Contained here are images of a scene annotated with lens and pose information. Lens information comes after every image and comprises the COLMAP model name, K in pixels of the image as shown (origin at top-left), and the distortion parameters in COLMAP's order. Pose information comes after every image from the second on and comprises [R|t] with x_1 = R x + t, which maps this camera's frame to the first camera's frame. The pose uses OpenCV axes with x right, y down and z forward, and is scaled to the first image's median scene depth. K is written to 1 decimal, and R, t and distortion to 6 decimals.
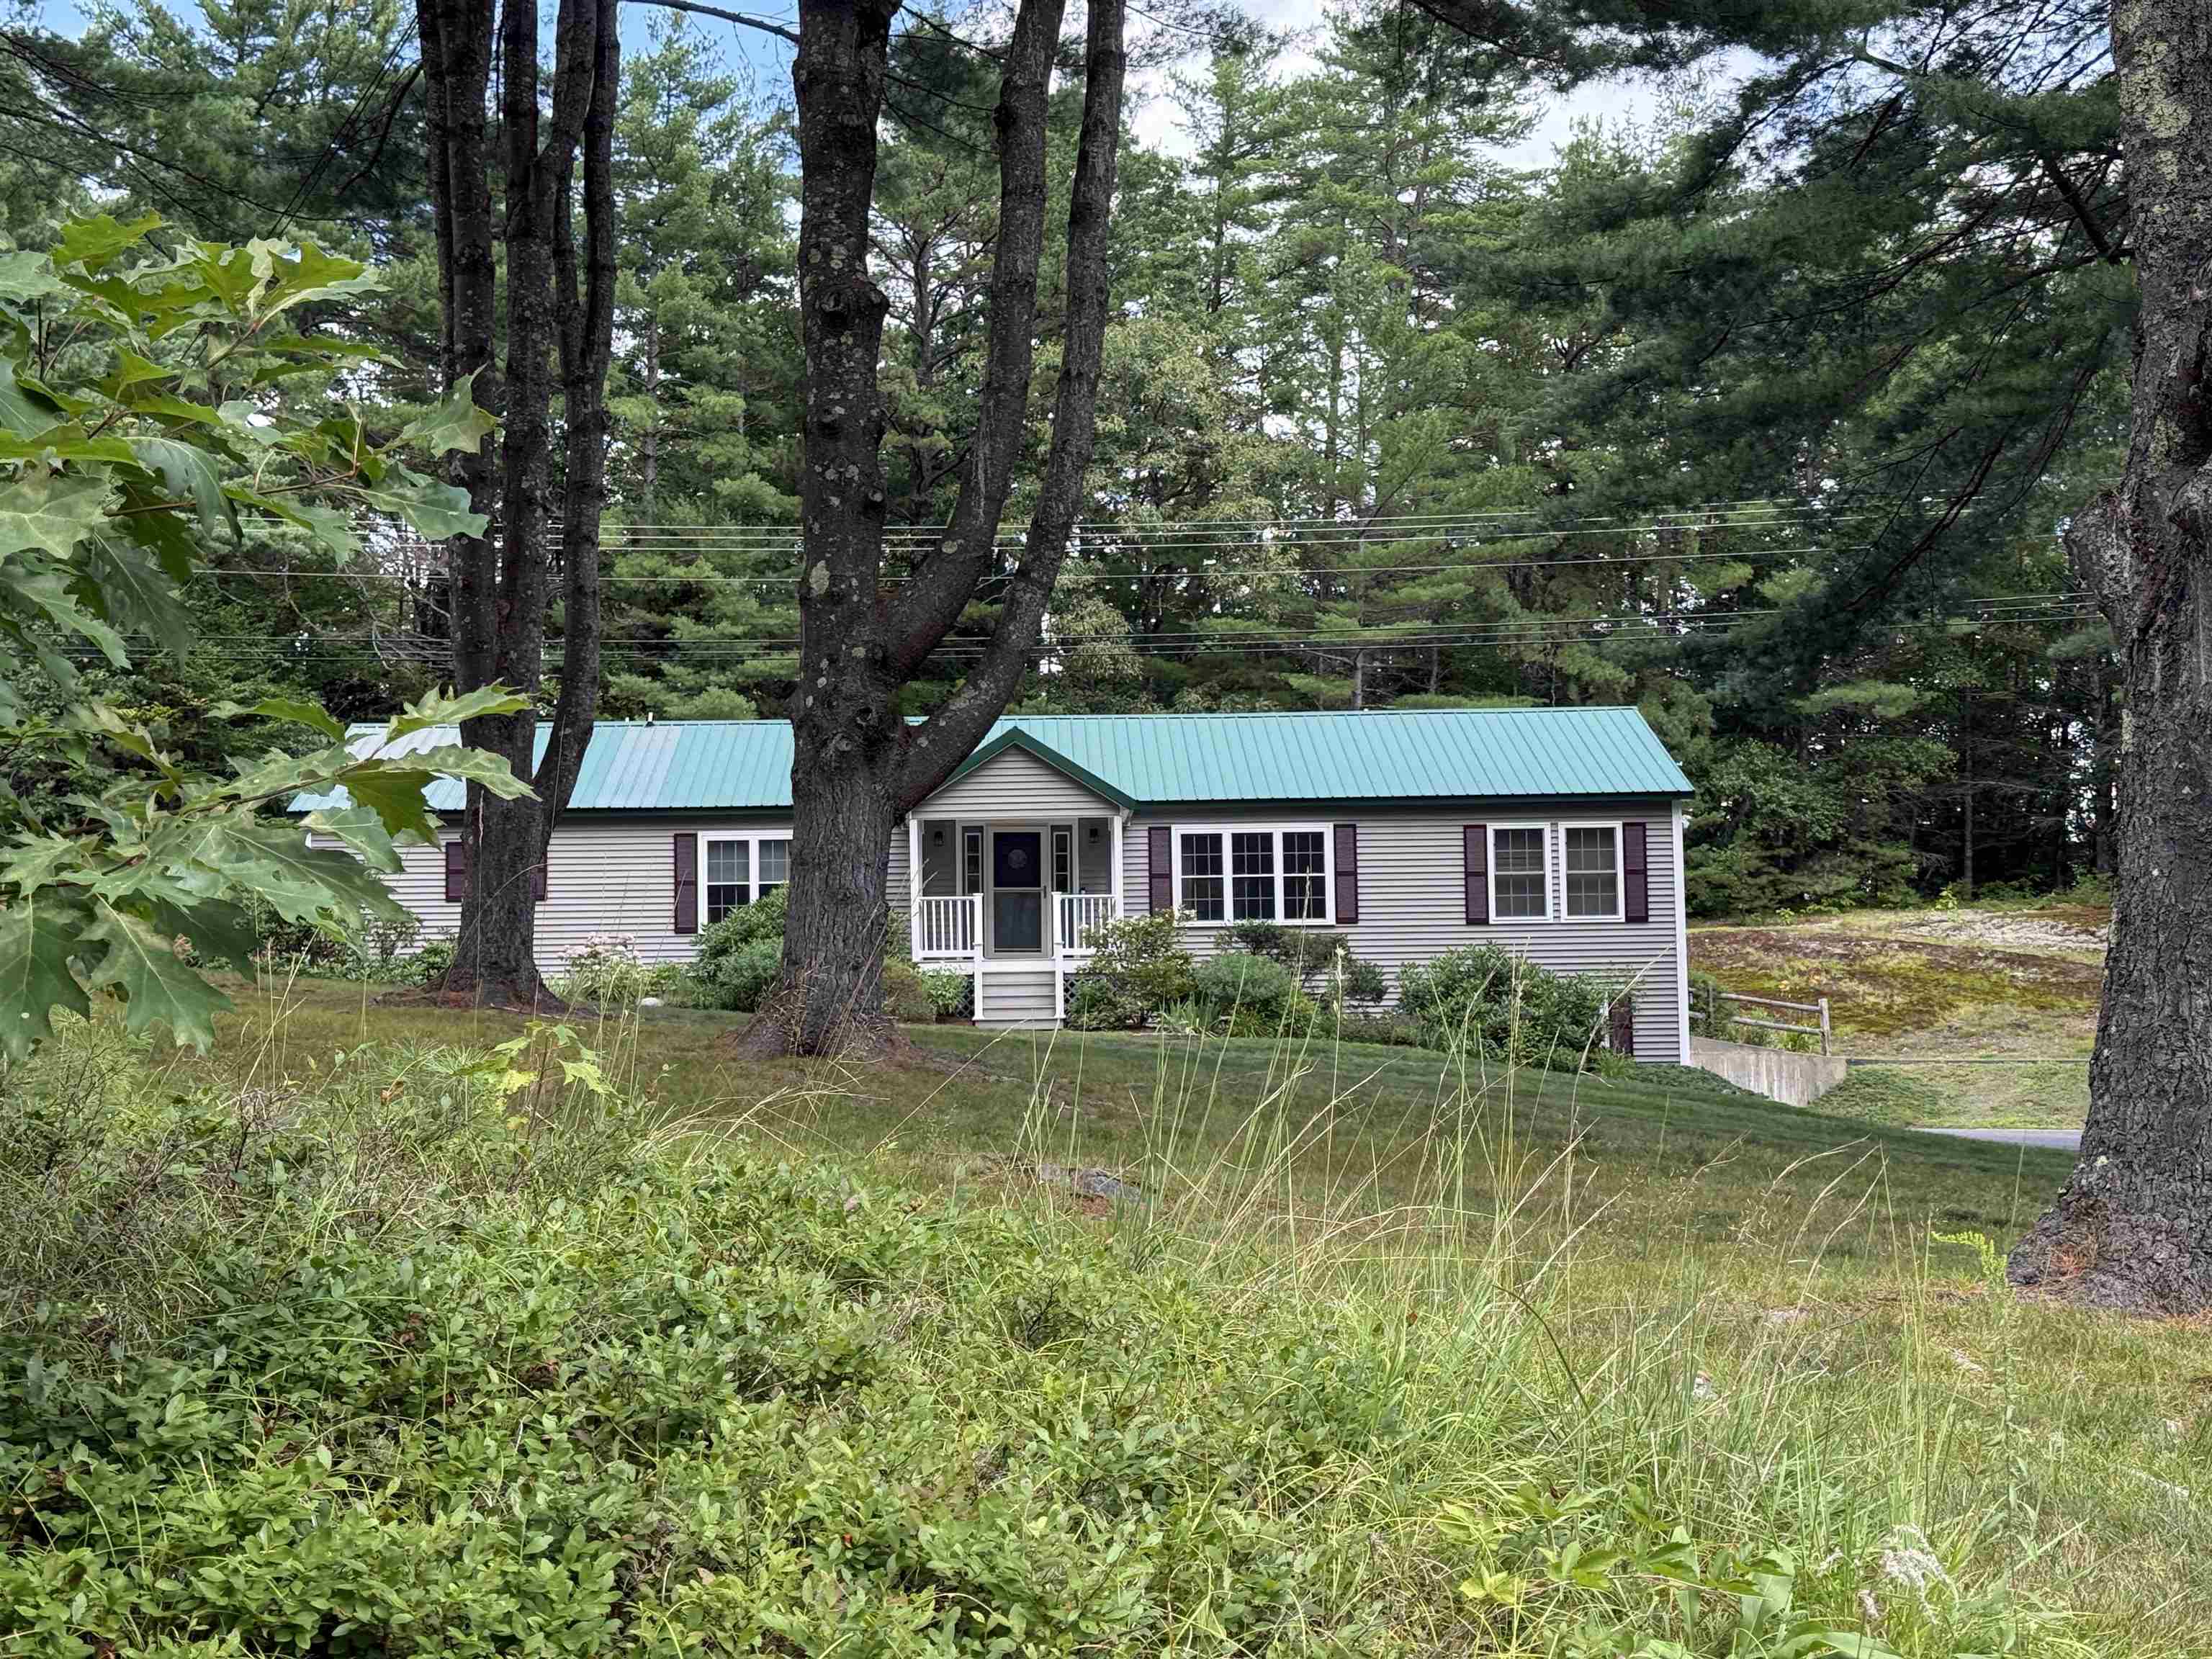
lens RADIAL K [[3113.9, 0, 1106.0], [0, 3113.9, 829.5], [0, 0, 1]] dist [0.210253, -0.549940]
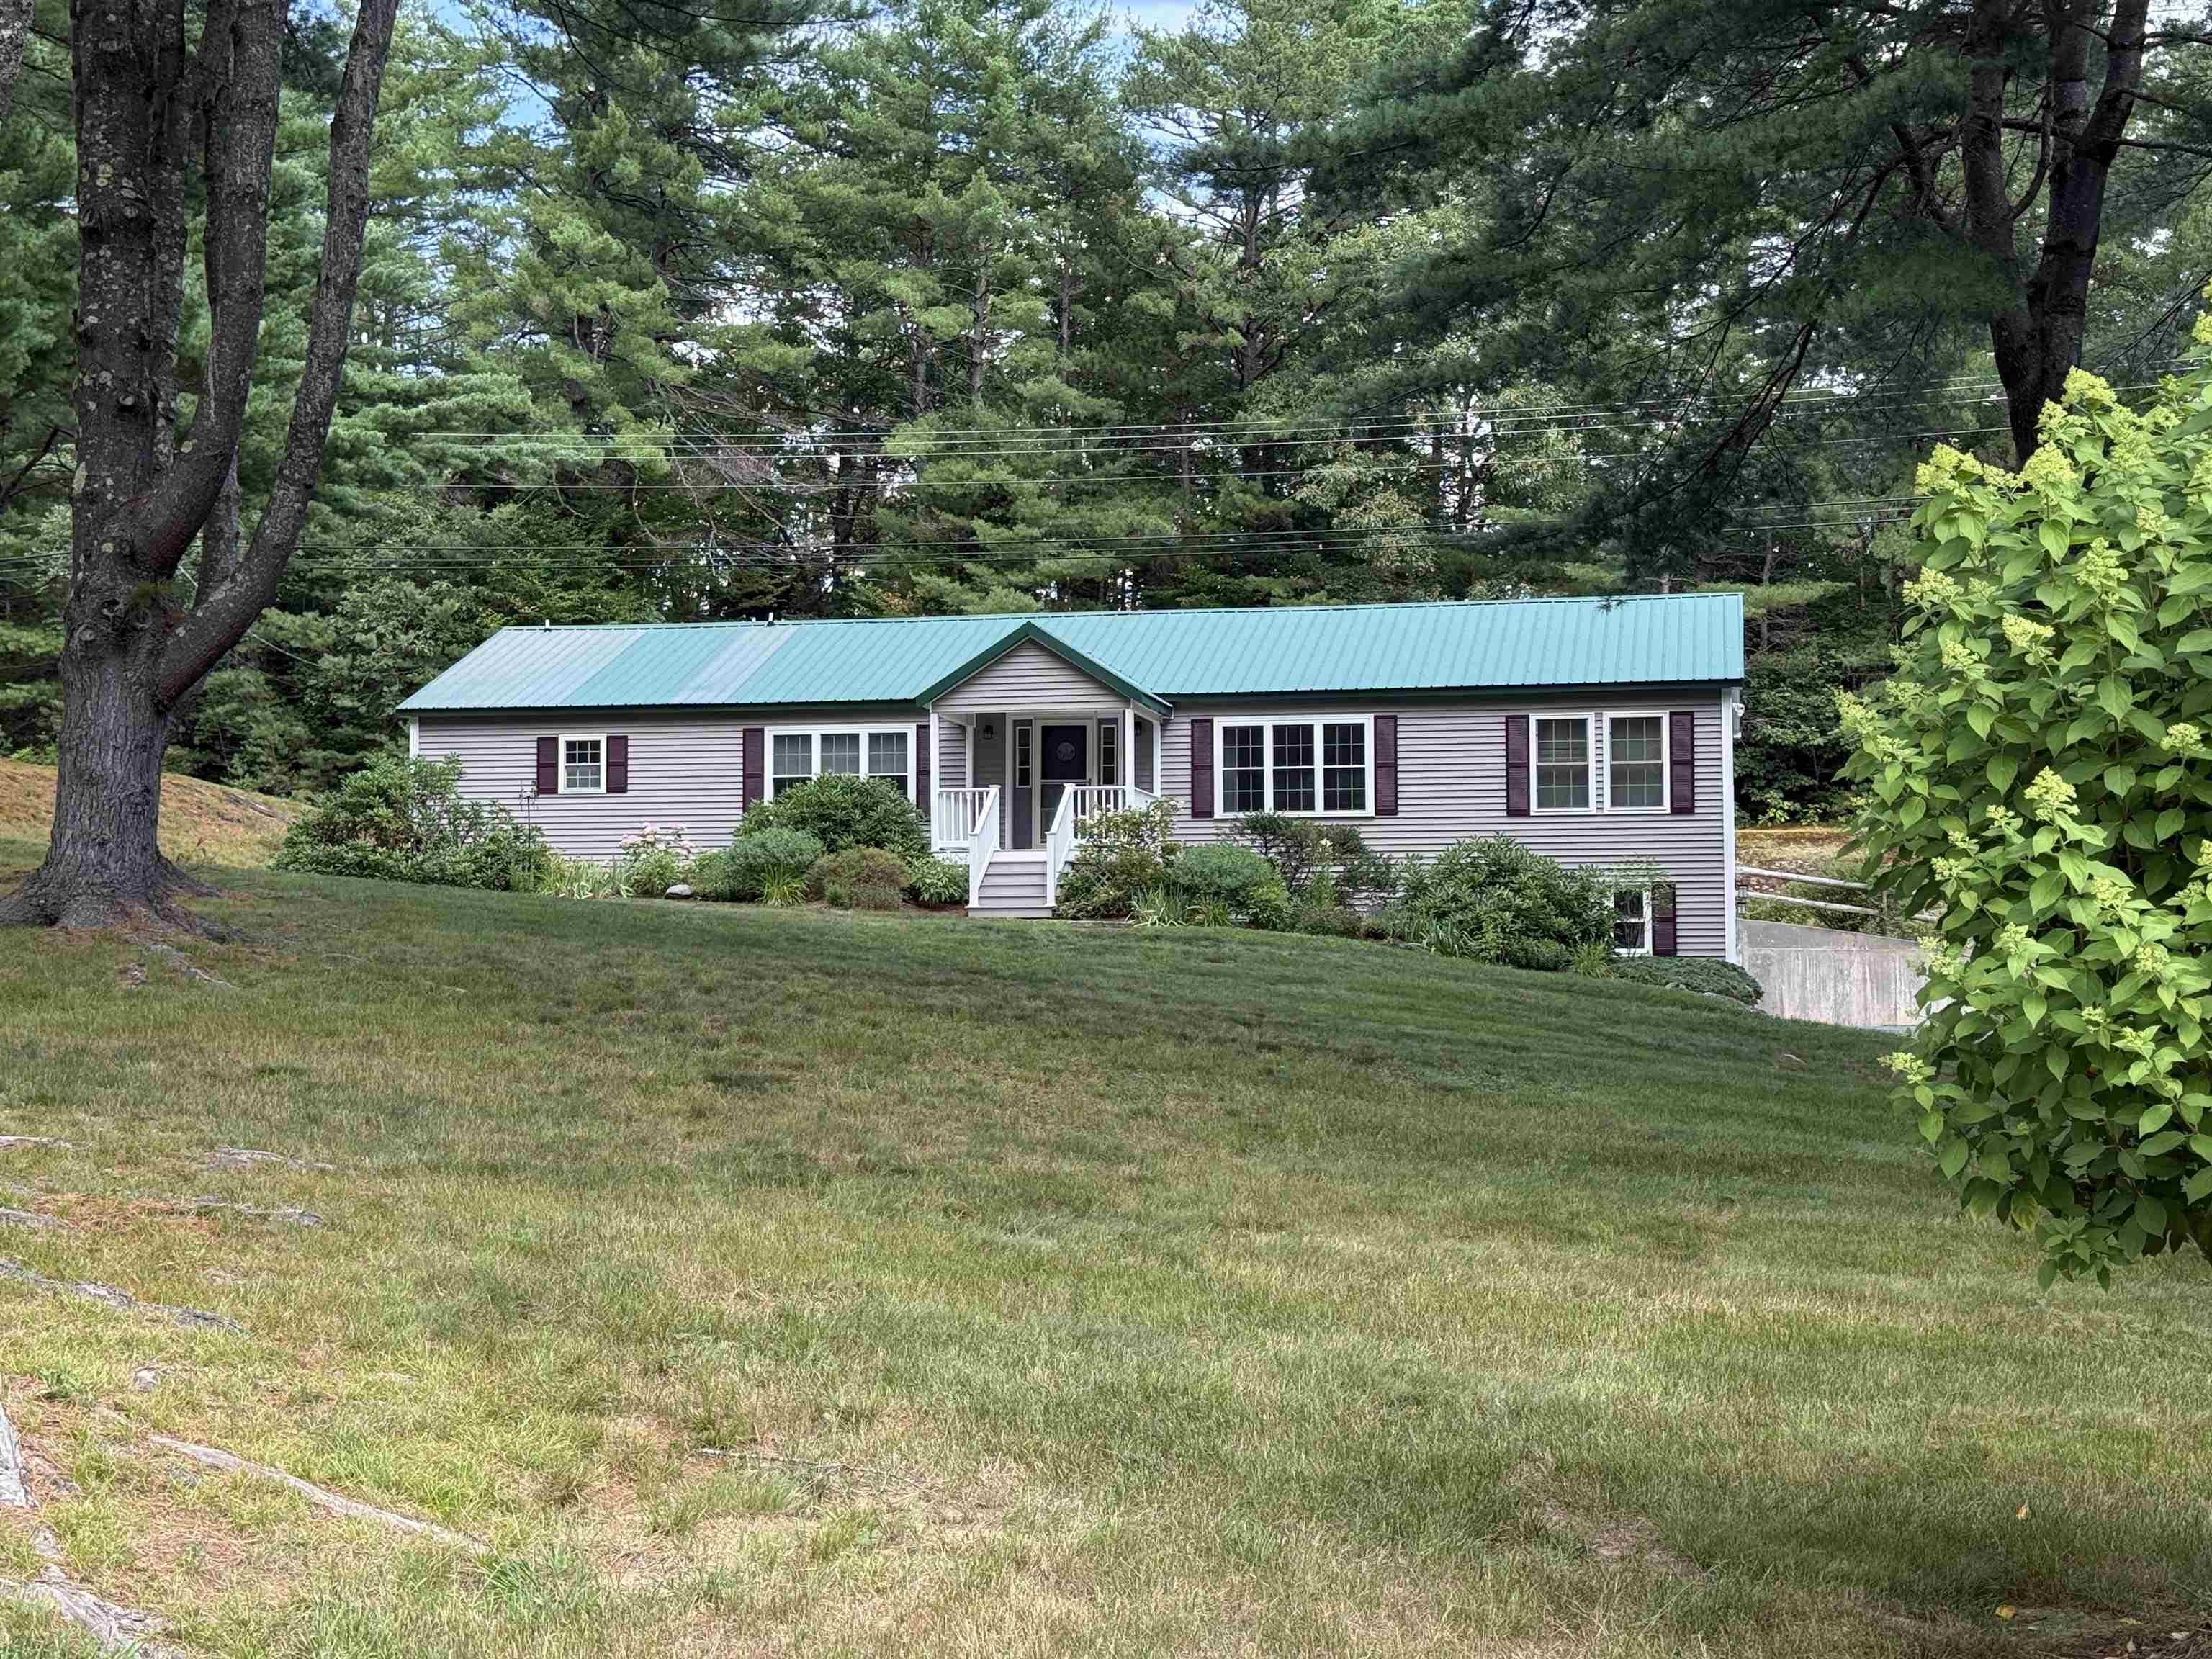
lens RADIAL K [[3113.9, 0, 1106.0], [0, 3113.9, 829.5], [0, 0, 1]] dist [0.210253, -0.549940]
pose [[0.976056, 0.001623, -0.217512, 0.206364], [0.005302, 0.999498, 0.031246, 0.003104], [0.217453, -0.031651, 0.975557, 0.007985]]
